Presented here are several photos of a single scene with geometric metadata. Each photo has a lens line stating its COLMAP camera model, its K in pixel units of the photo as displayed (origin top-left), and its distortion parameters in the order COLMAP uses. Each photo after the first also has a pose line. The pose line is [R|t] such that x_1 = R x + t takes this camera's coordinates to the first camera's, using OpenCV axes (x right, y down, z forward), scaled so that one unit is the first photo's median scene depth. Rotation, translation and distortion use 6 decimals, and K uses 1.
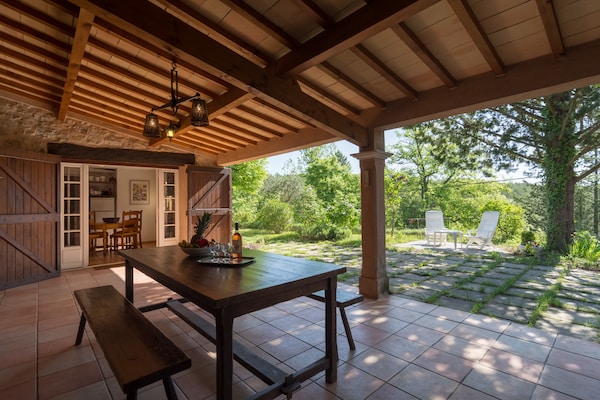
lens RADIAL K [[526.9, 0, 300.0], [0, 526.9, 200.0], [0, 0, 1]] dist [0.050262, -0.003209]
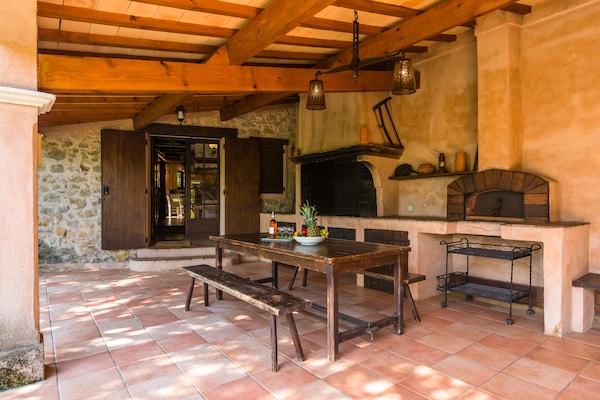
lens RADIAL K [[526.9, 0, 300.0], [0, 526.9, 200.0], [0, 0, 1]] dist [0.050262, -0.003209]
pose [[-0.999500, 0.014426, 0.028149, -0.218985], [0.013943, 0.999753, -0.017285, 0.031481], [-0.028391, -0.016884, -0.999454, 2.243046]]
